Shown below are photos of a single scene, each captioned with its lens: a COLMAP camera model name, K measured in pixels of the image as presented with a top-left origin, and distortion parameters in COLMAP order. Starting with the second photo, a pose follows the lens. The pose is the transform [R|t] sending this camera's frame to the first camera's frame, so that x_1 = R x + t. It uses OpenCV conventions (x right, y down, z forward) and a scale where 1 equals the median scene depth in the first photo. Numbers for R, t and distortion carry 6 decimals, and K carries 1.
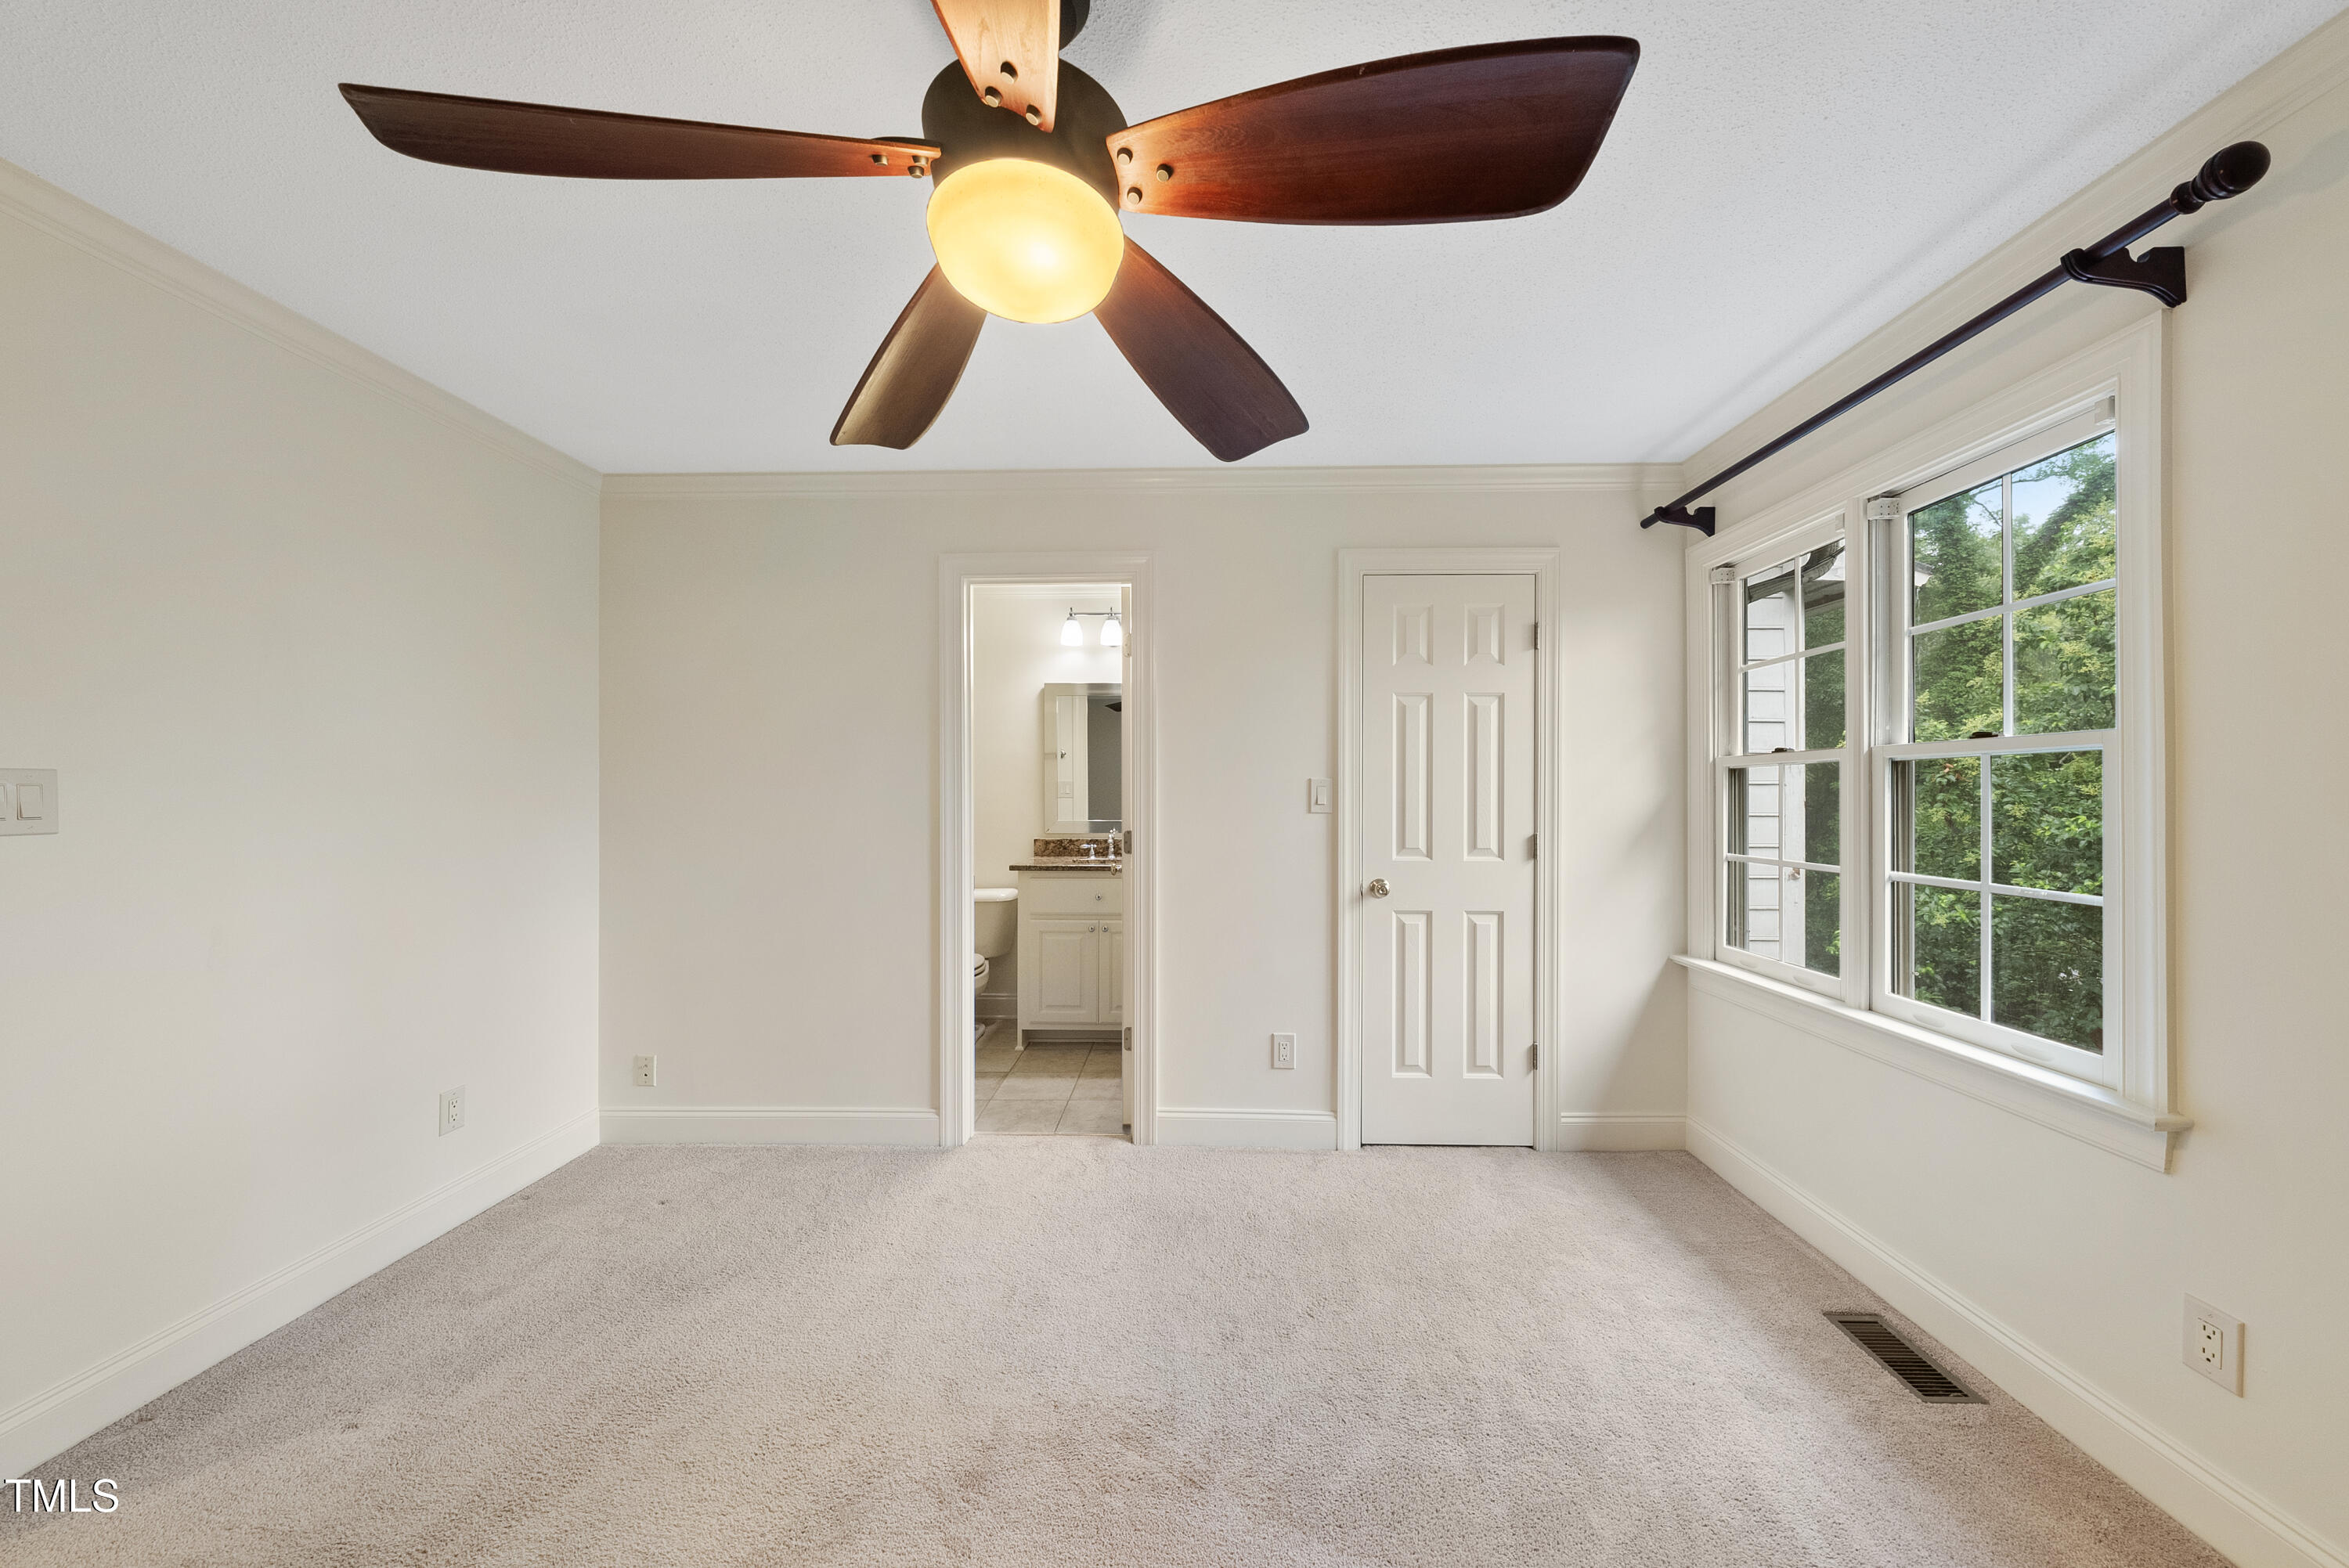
lens RADIAL K [[822.4, 0, 1180.3], [0, 822.4, 791.3], [0, 0, 1]] dist [-0.002417, -0.000265]
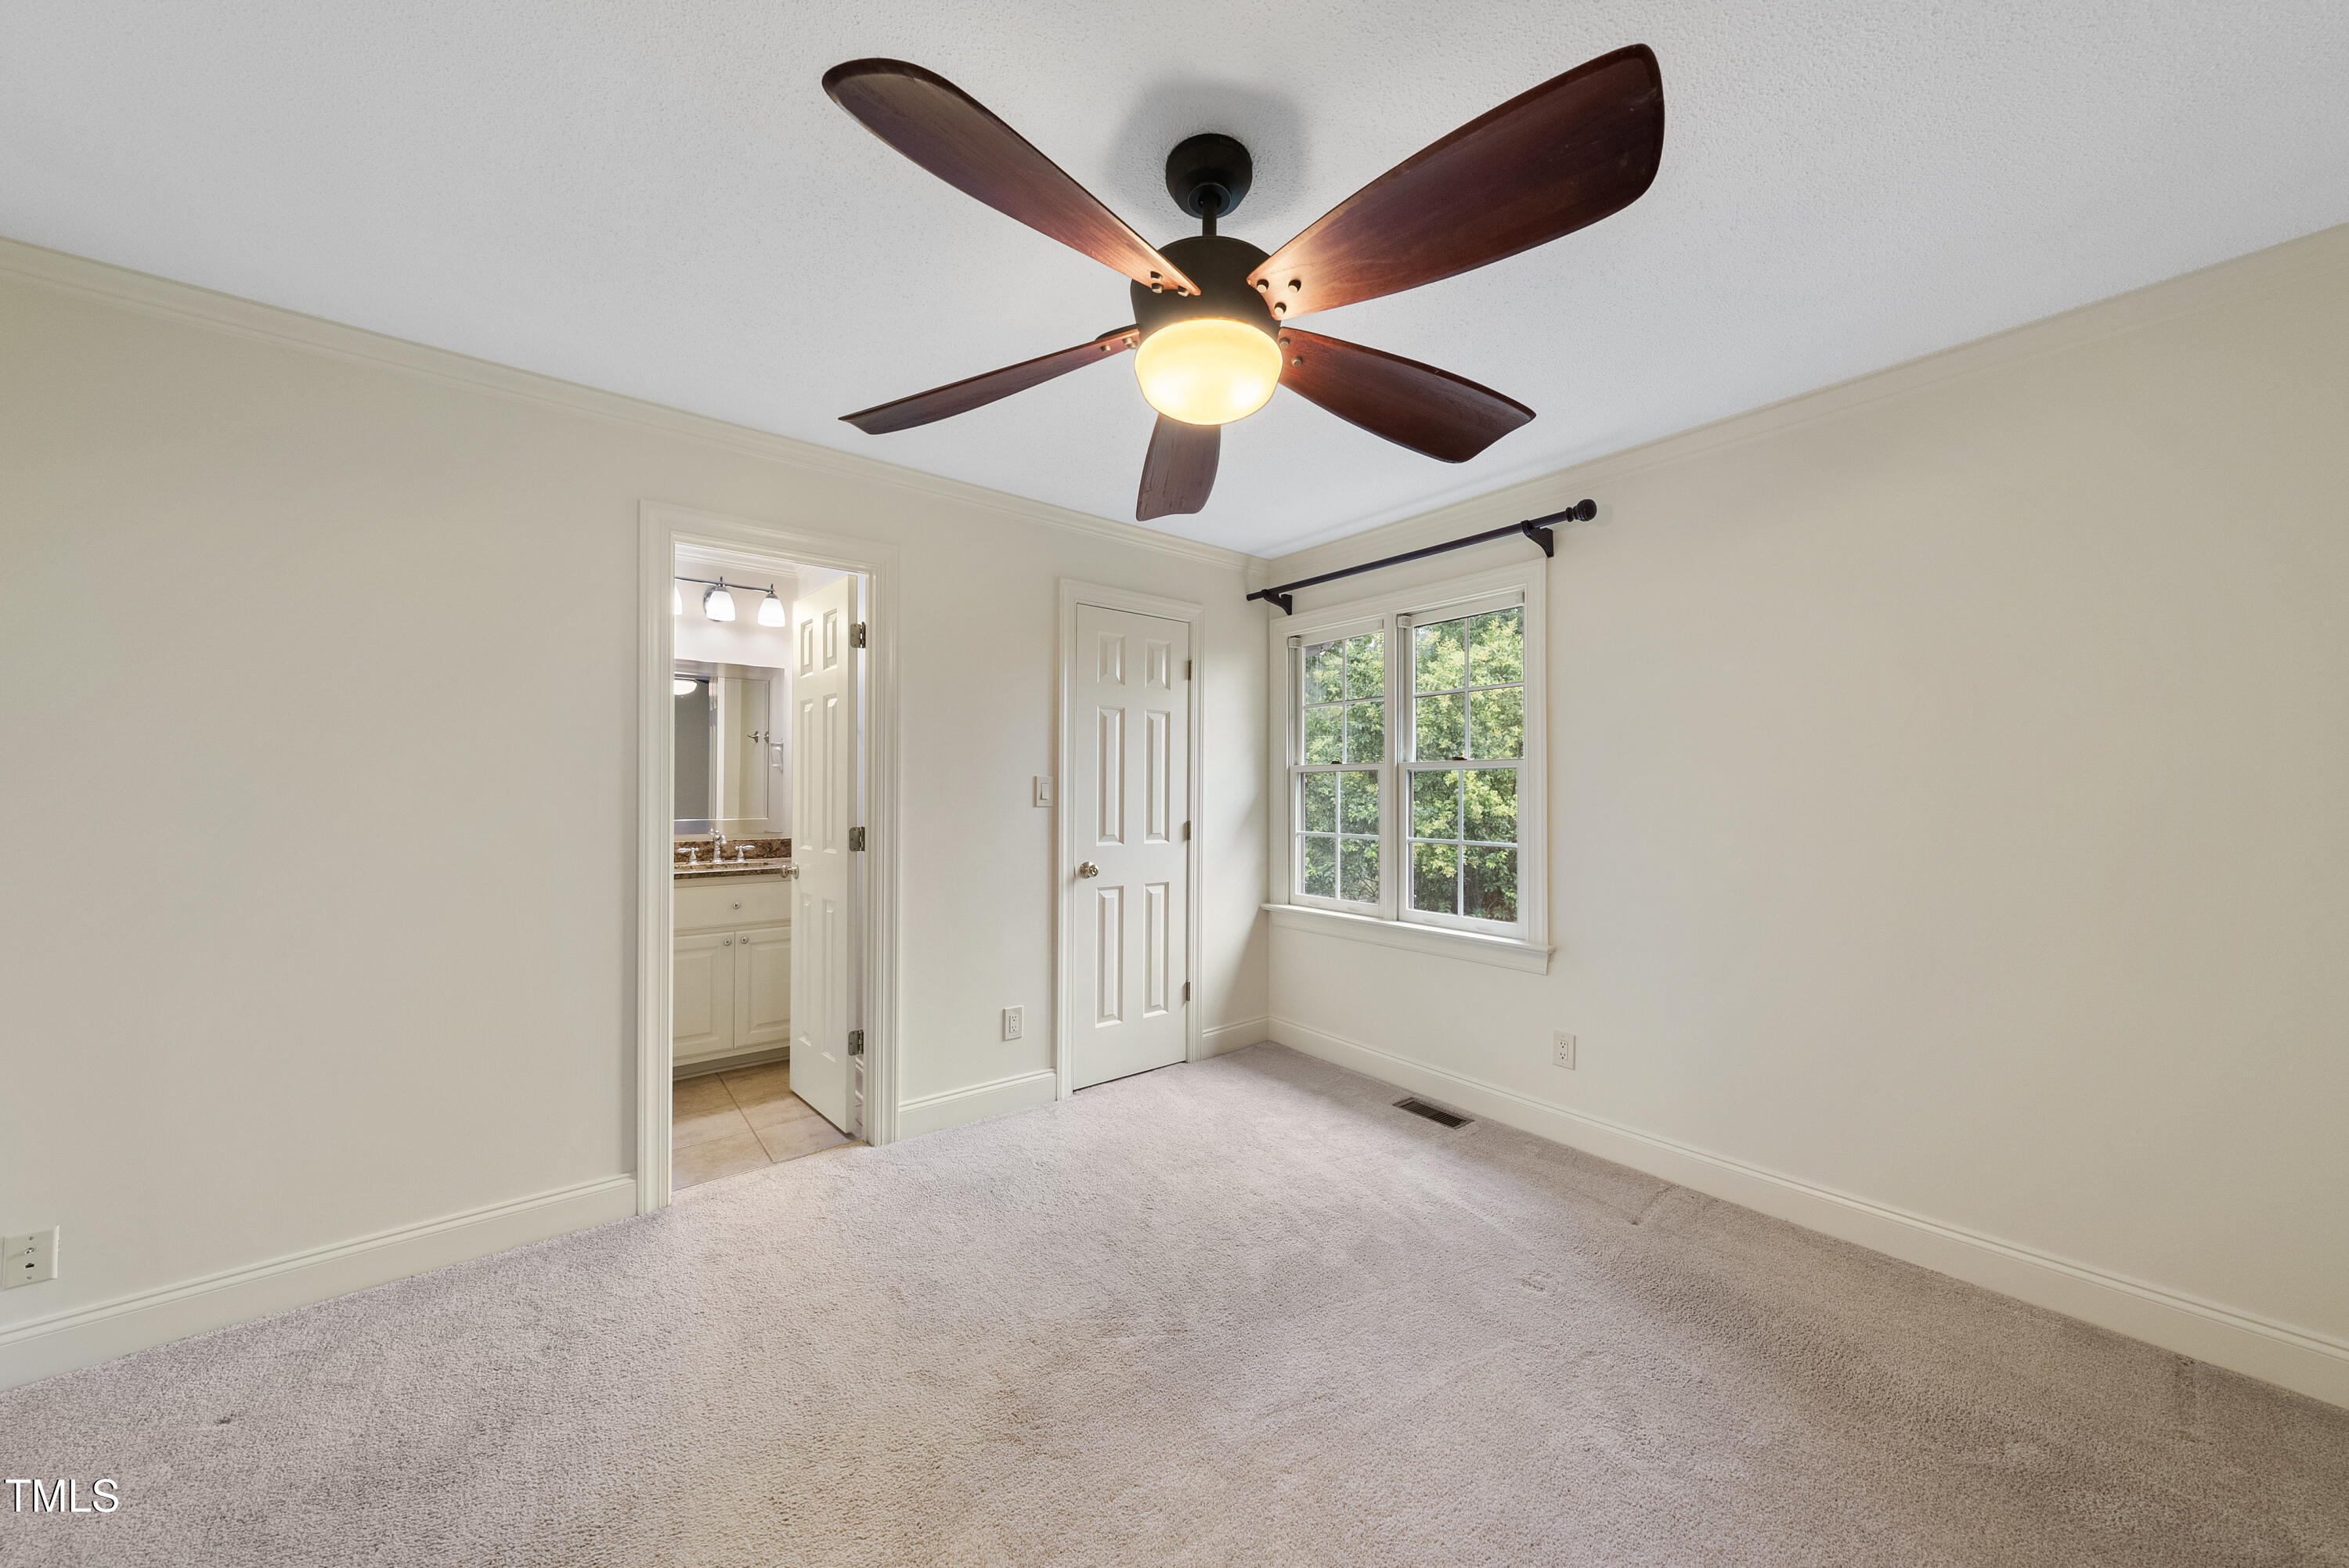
lens RADIAL K [[822.4, 0, 1185.3], [0, 822.4, 781.3], [0, 0, 1]] dist [-0.002417, -0.000265]
pose [[0.754945, 0.009253, 0.655723, -0.431753], [-0.004255, 0.999949, -0.009212, 0.000878], [-0.655774, 0.004164, 0.754946, 0.014618]]
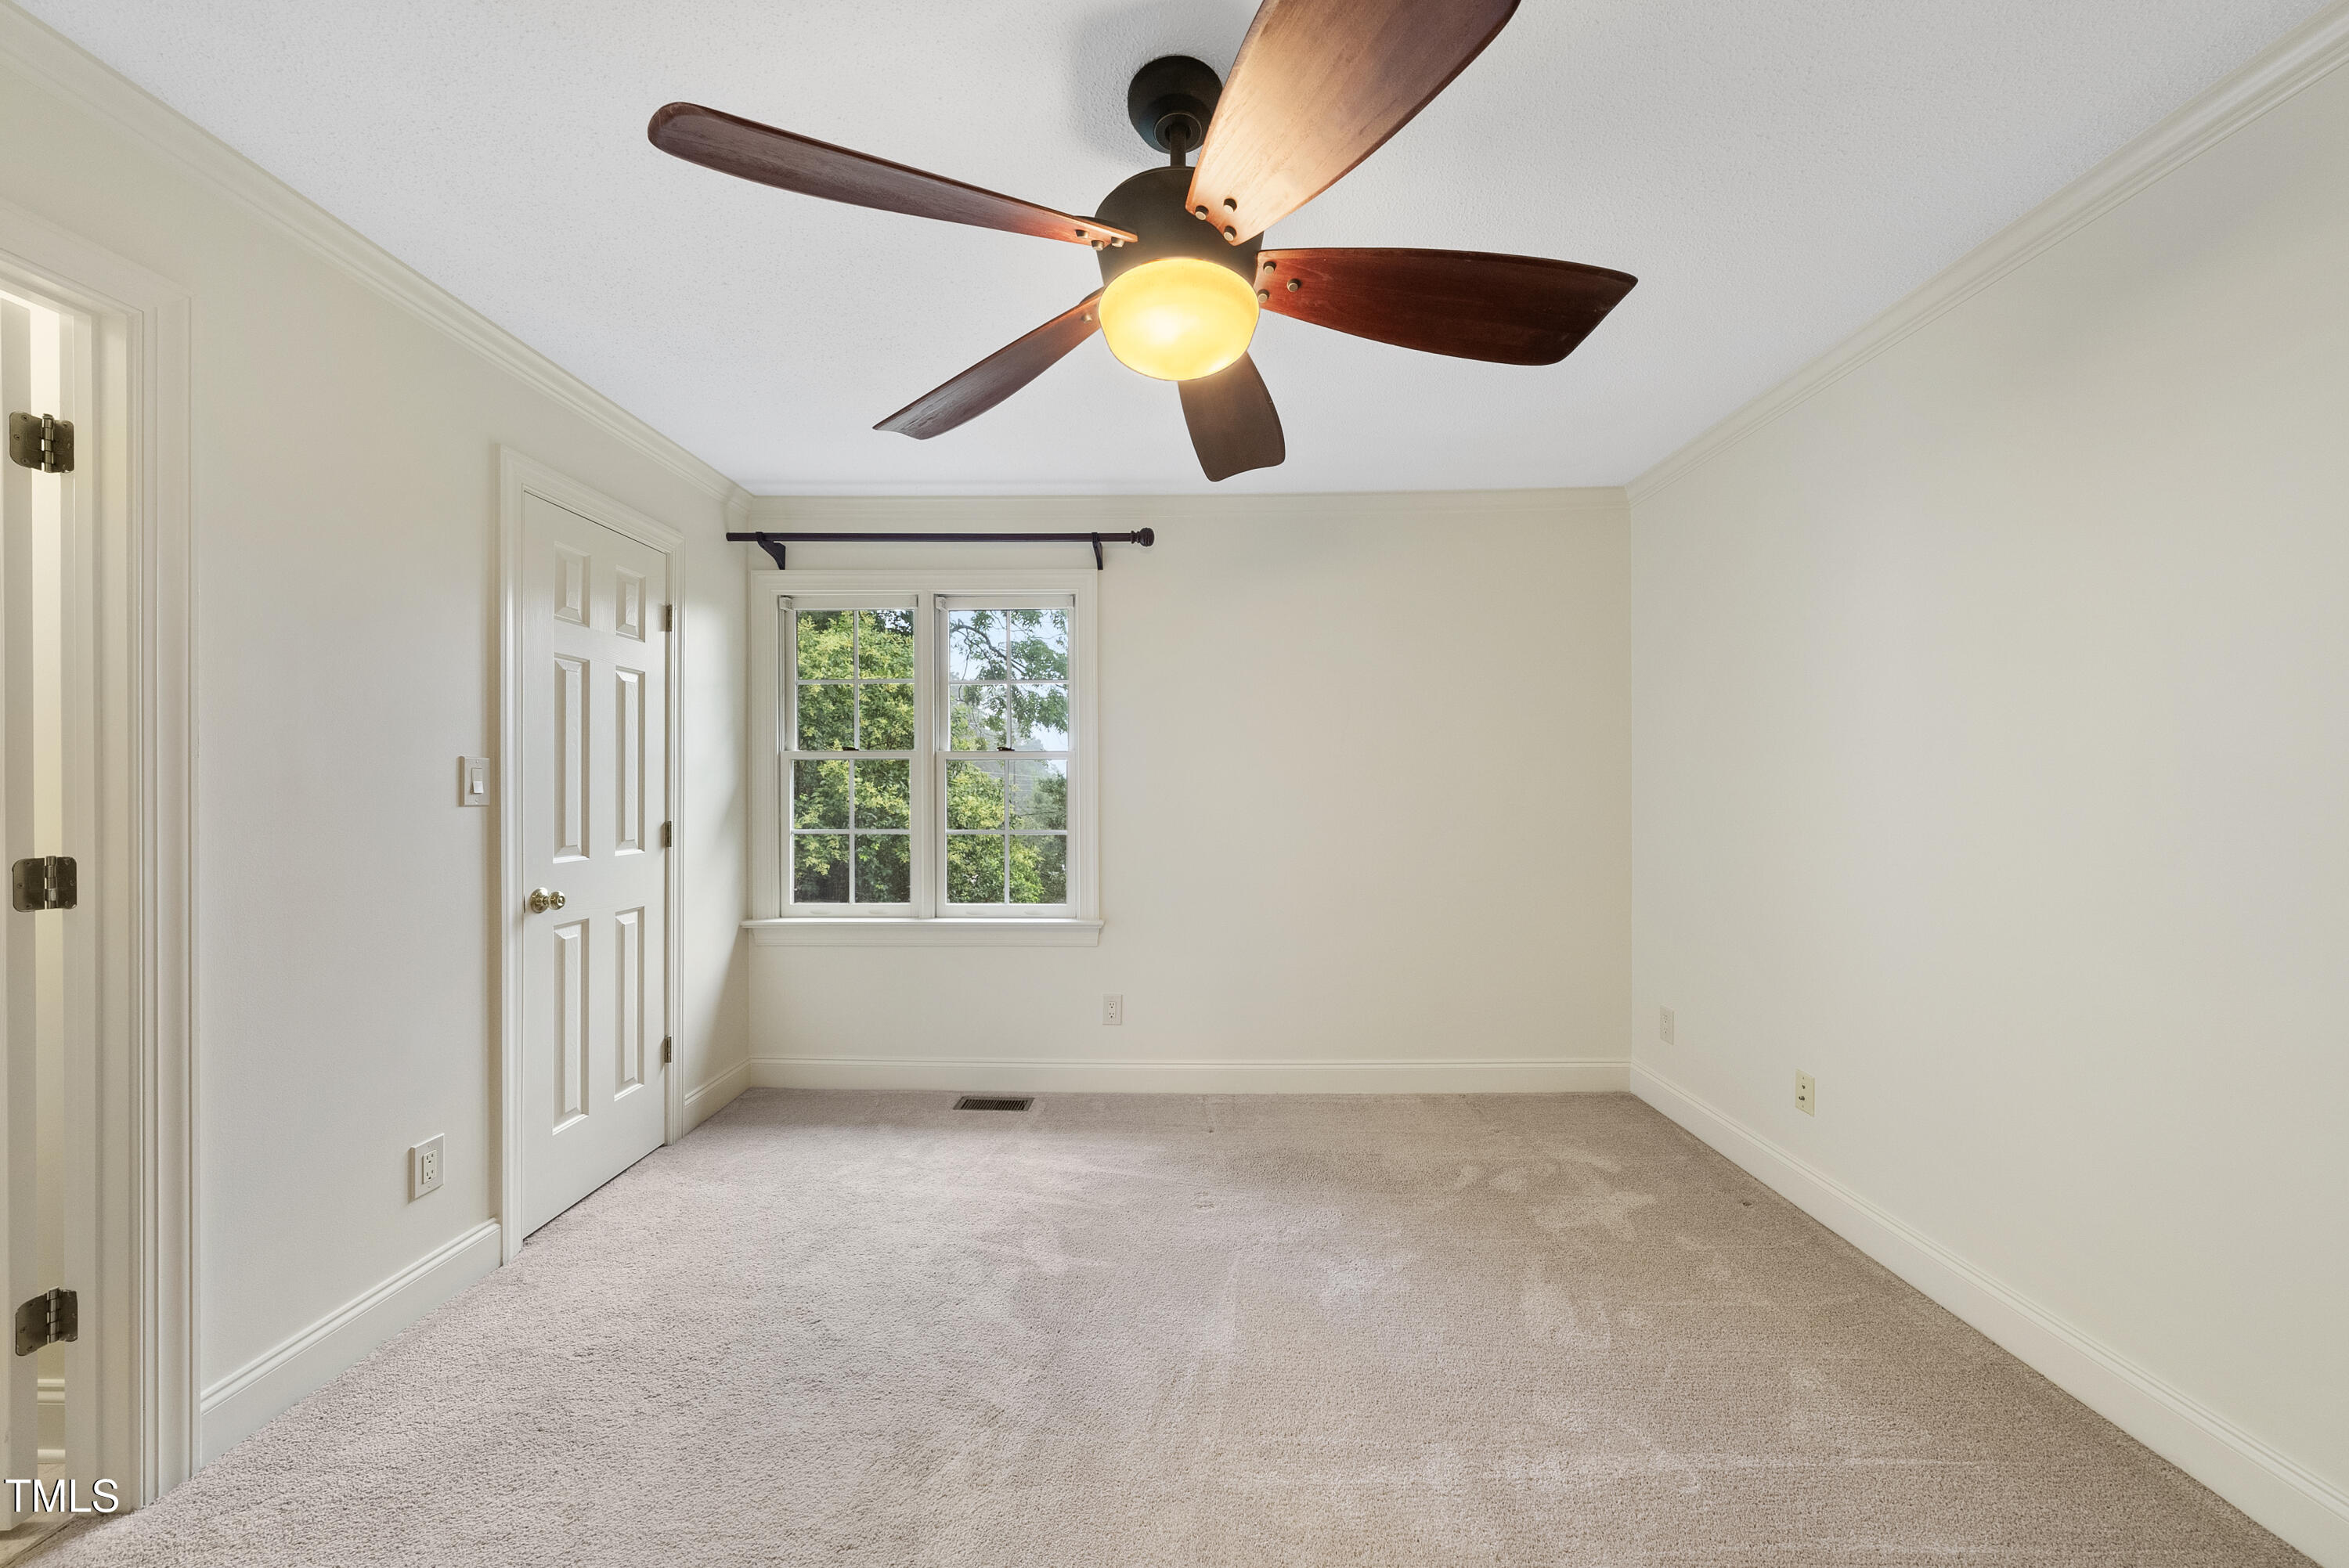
lens RADIAL K [[822.4, 0, 1194.4], [0, 822.4, 786.9], [0, 0, 1]] dist [-0.002417, -0.000265]
pose [[-0.035222, -0.003147, 0.999375, -0.562476], [-0.002744, 0.999992, 0.003052, 0.006420], [-0.999376, -0.002634, -0.035230, 0.411512]]
